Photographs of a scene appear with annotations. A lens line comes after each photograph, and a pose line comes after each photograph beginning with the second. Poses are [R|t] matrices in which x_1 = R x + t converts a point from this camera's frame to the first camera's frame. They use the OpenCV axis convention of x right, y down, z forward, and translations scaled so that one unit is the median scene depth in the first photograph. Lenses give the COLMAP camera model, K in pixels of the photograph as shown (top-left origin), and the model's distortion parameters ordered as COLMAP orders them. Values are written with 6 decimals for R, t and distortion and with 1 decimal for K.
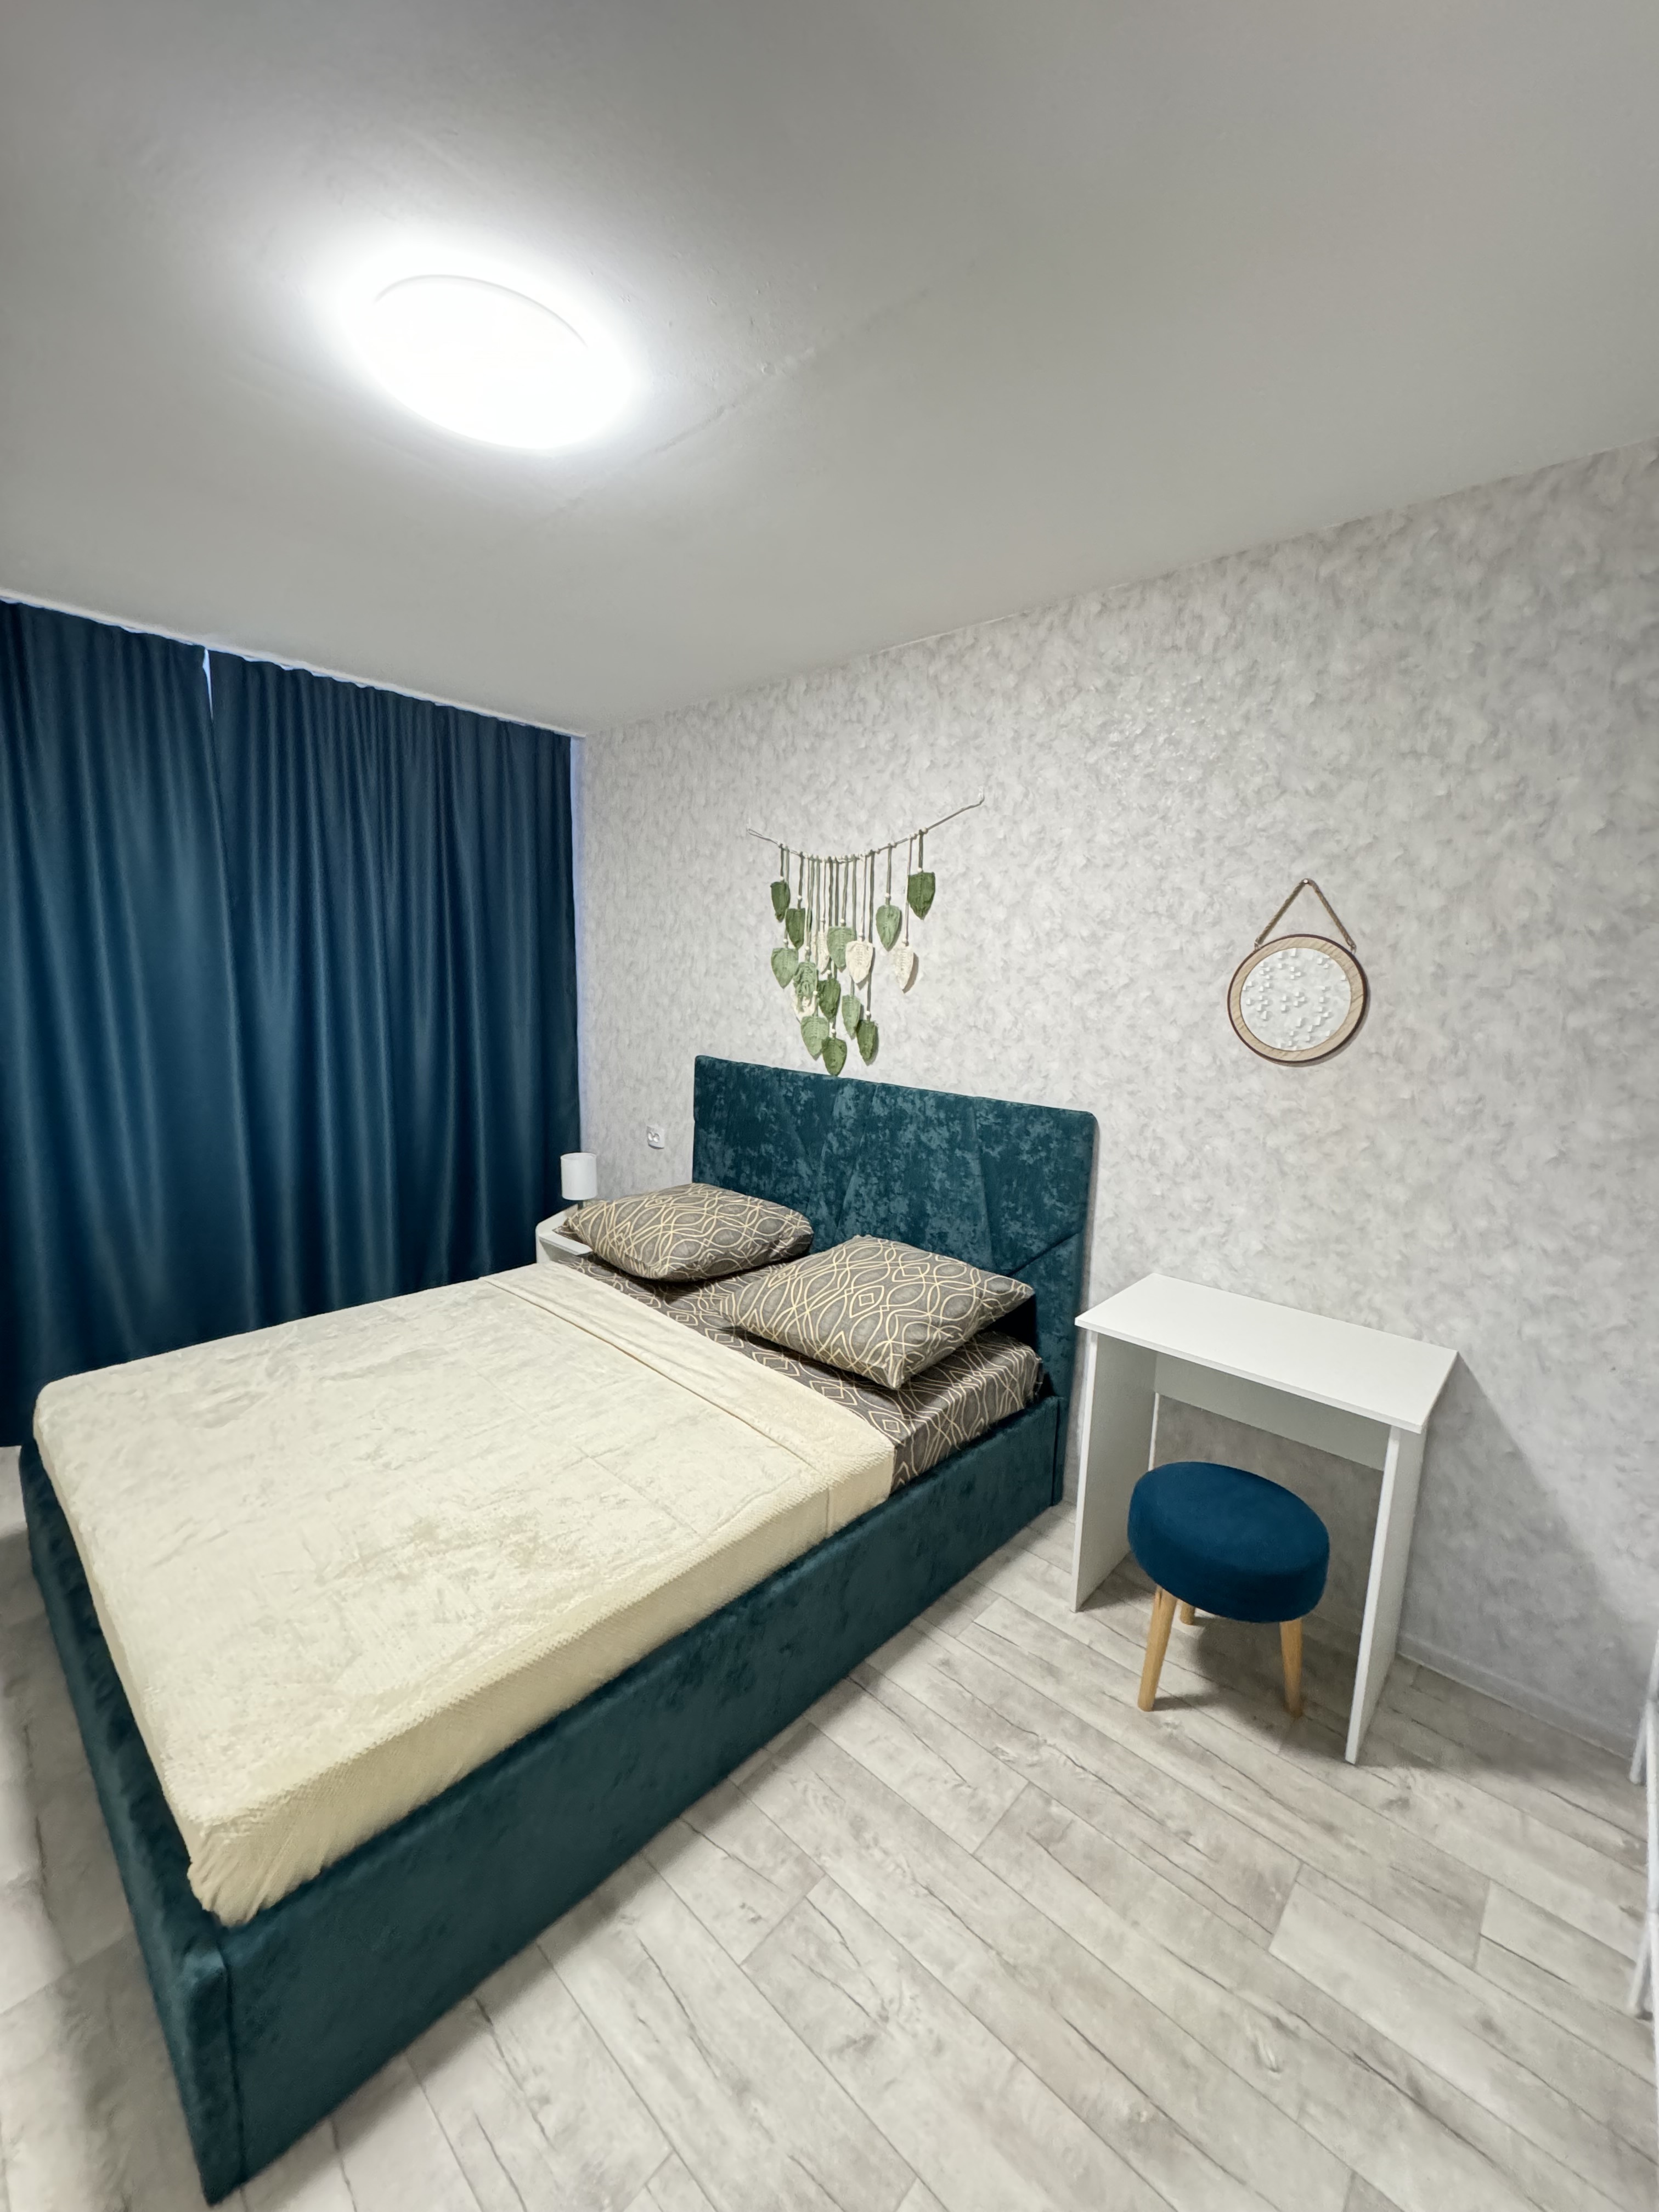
lens RADIAL K [[880.9, 0, 837.2], [0, 880.9, 1107.5], [0, 0, 1]] dist [-0.001673, 0.000131]
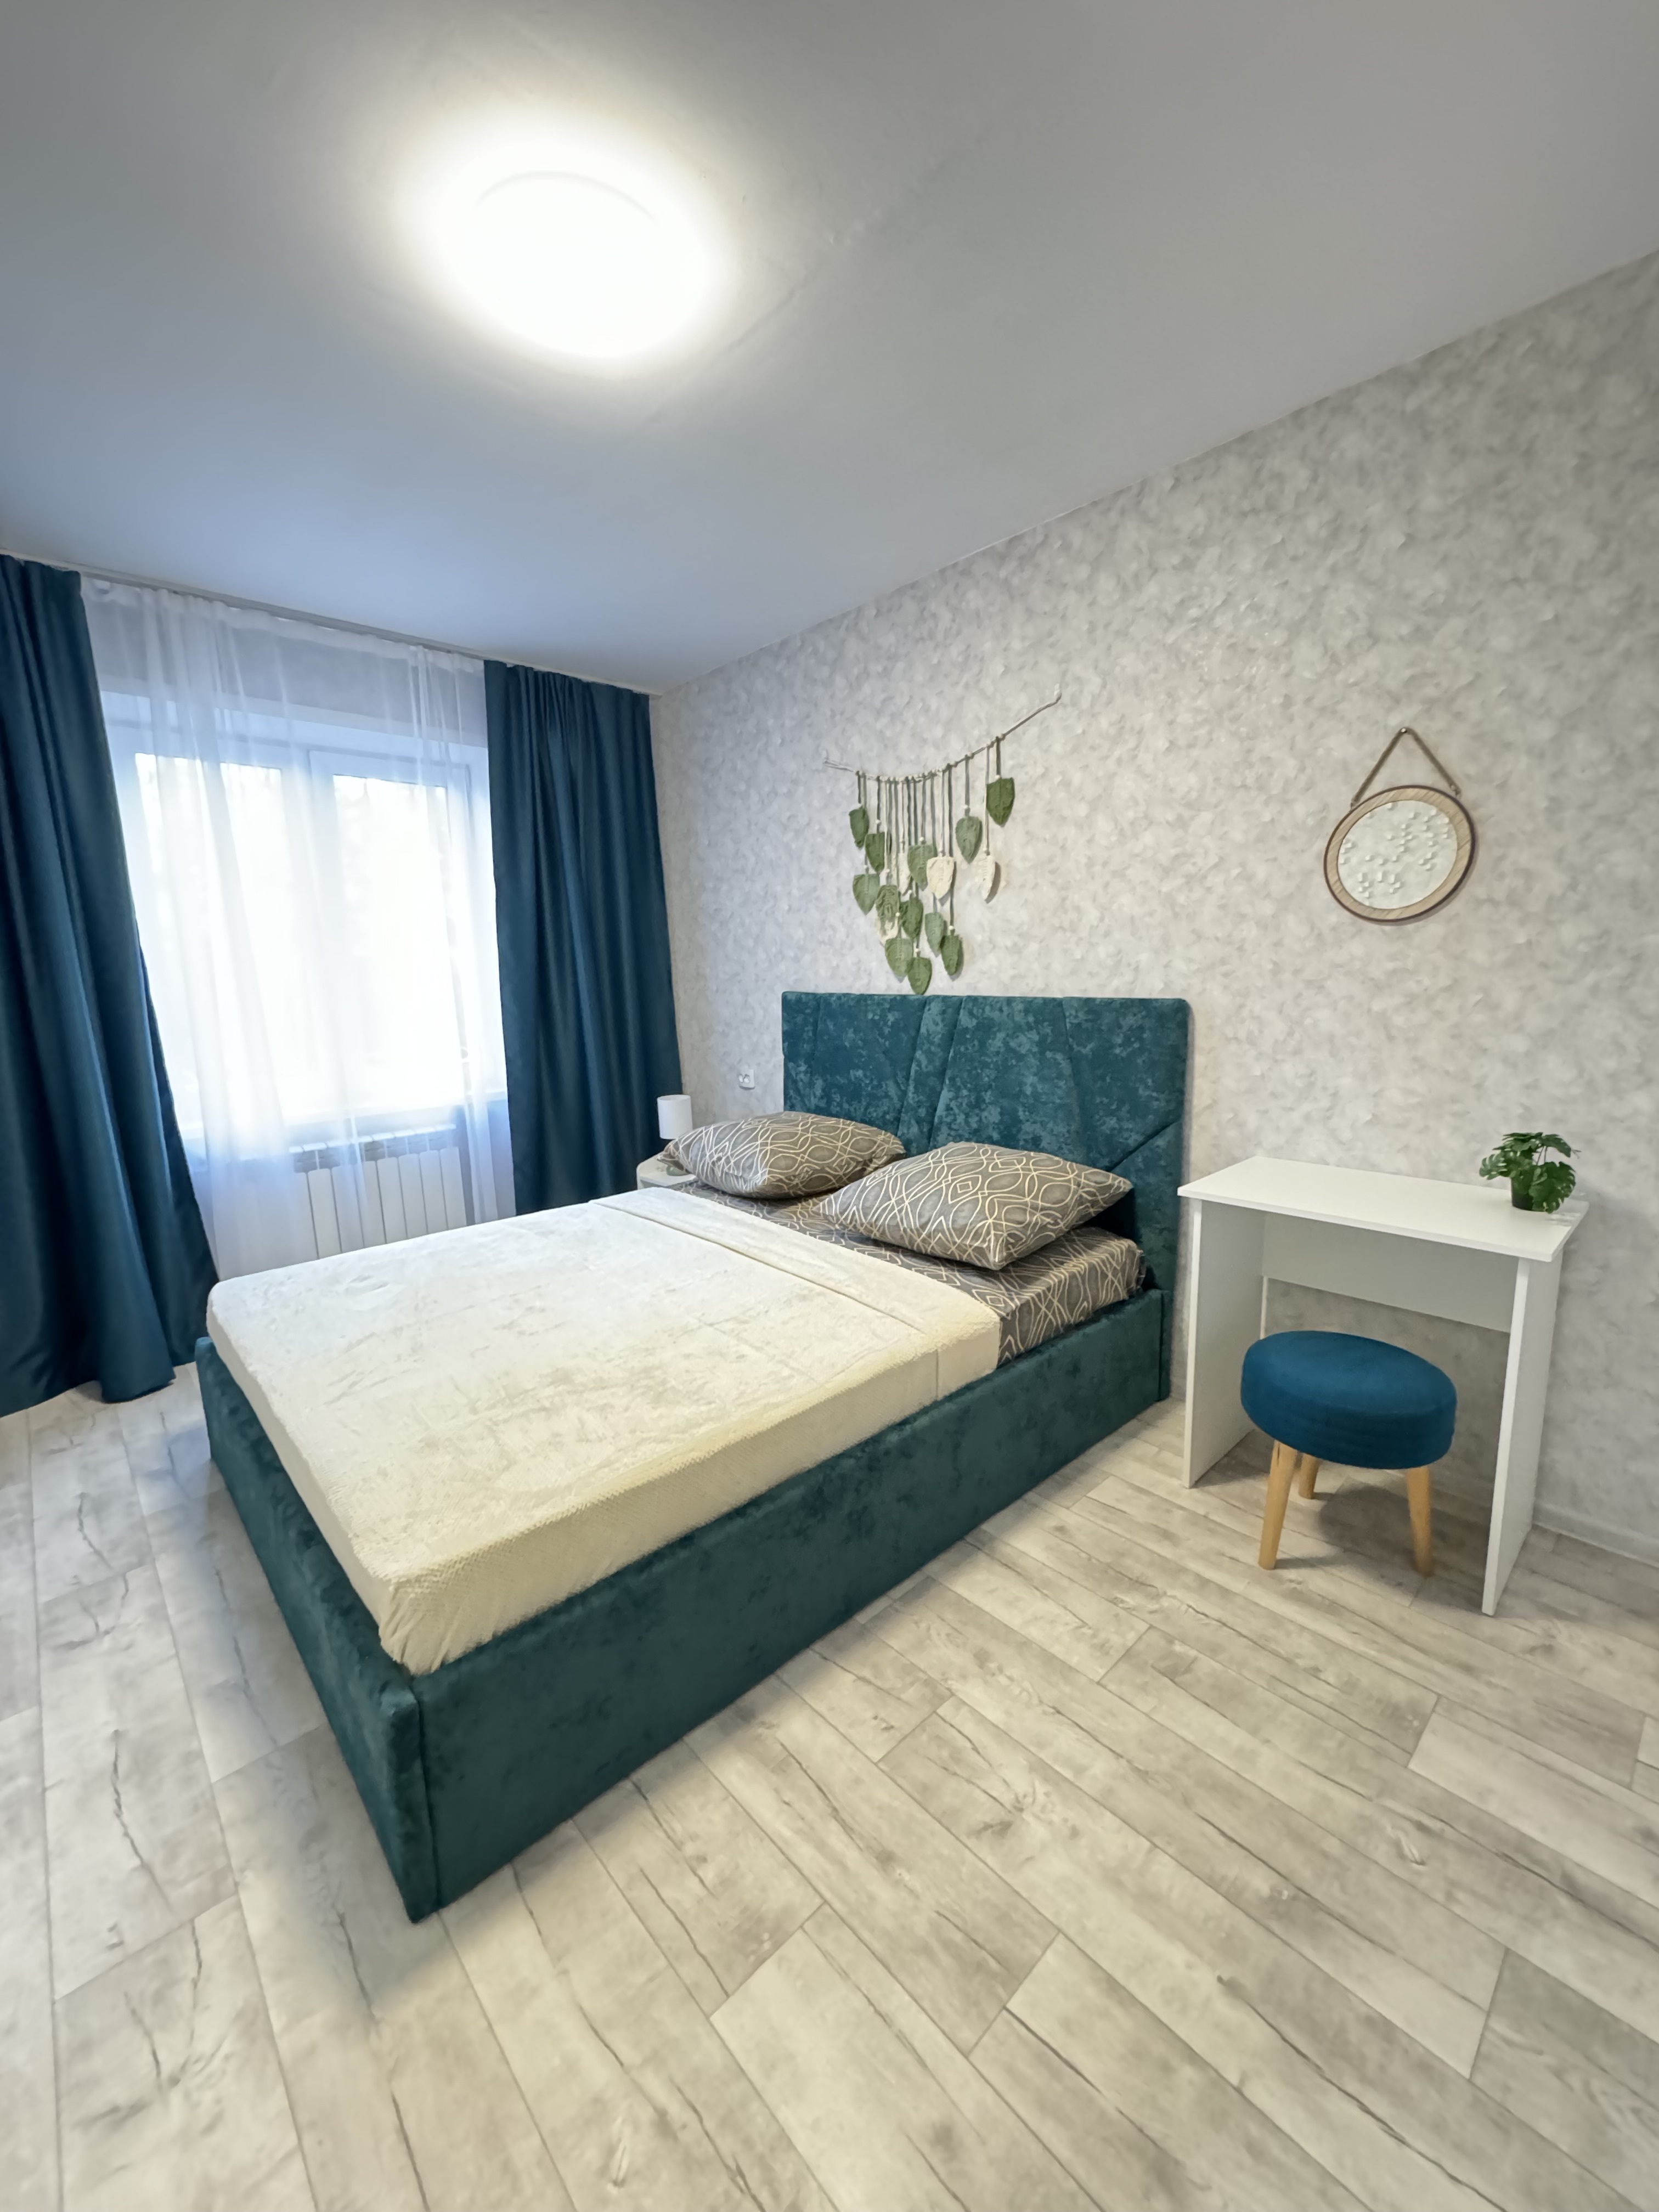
lens RADIAL K [[880.9, 0, 838.0], [0, 880.9, 1108.2], [0, 0, 1]] dist [-0.001673, 0.000131]
pose [[0.995282, -0.041796, -0.087560, -0.019414], [0.042338, 0.999094, 0.004340, 0.116321], [0.087300, -0.008026, 0.996150, -0.024006]]
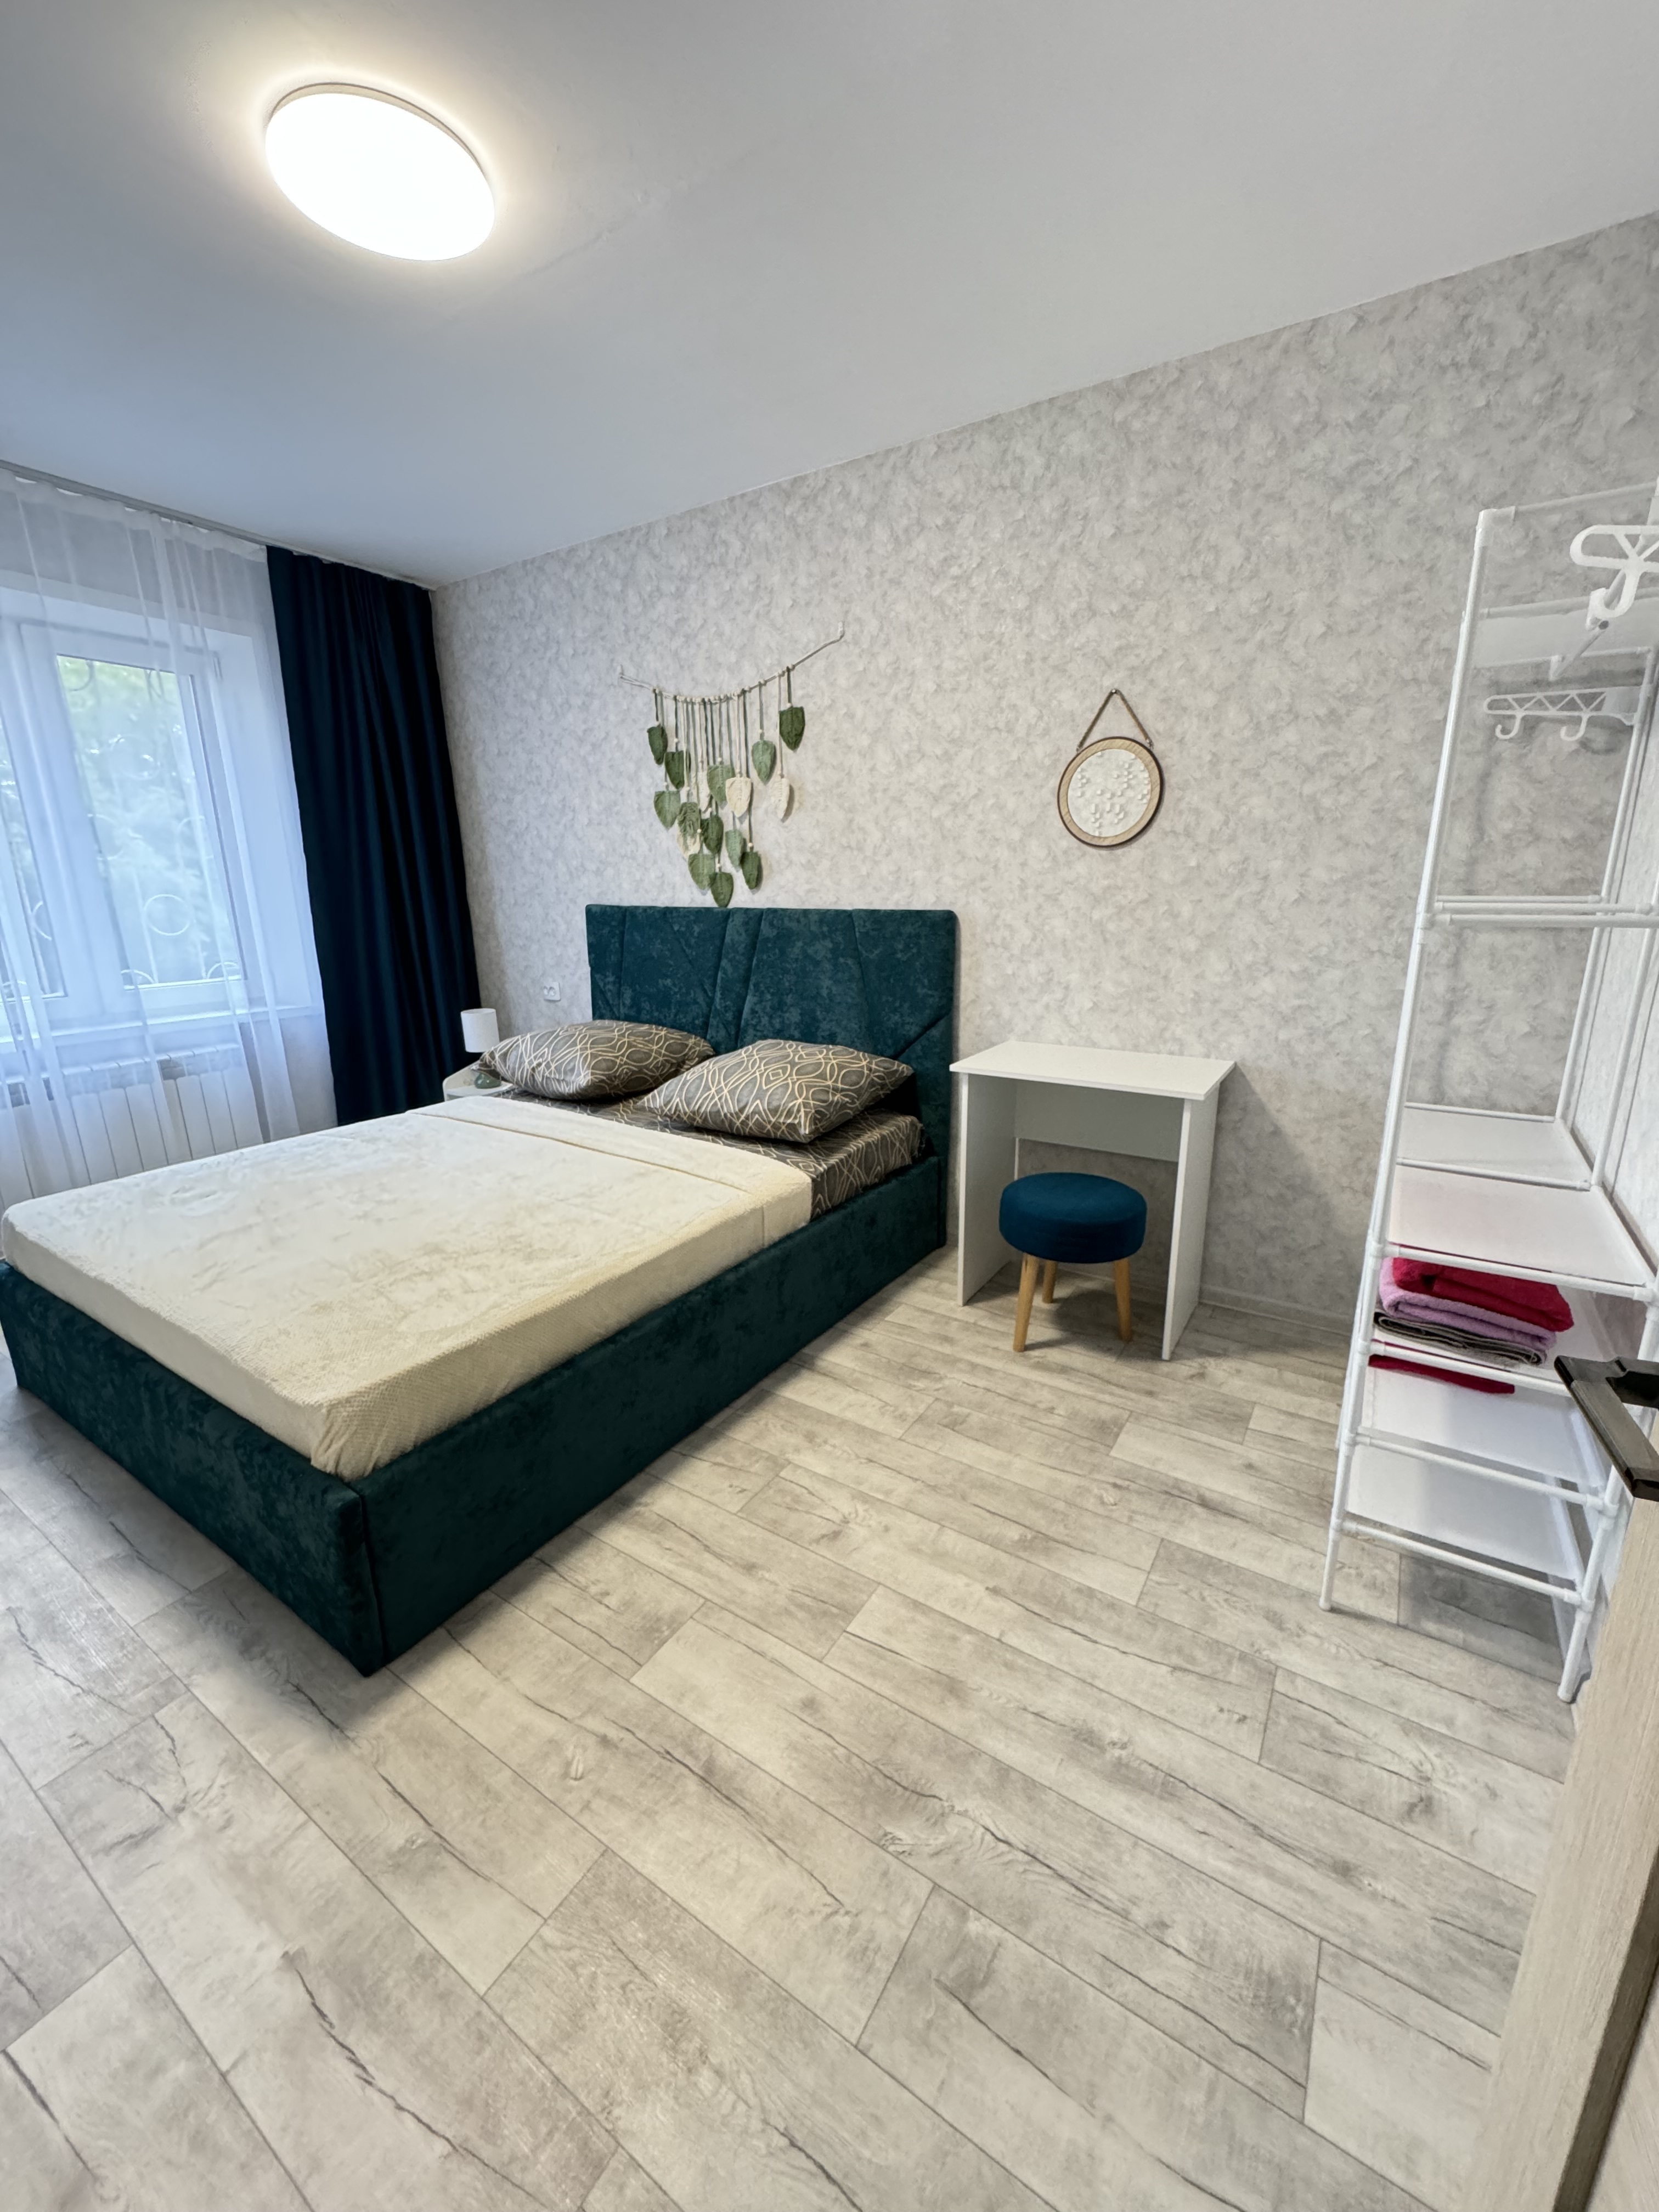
lens RADIAL K [[880.9, 0, 836.8], [0, 880.9, 1106.4], [0, 0, 1]] dist [-0.001673, 0.000131]
pose [[0.985391, -0.082557, 0.148956, -0.065248], [0.067493, 0.992336, 0.103505, 0.144256], [-0.156360, -0.091939, 0.983412, -0.168896]]
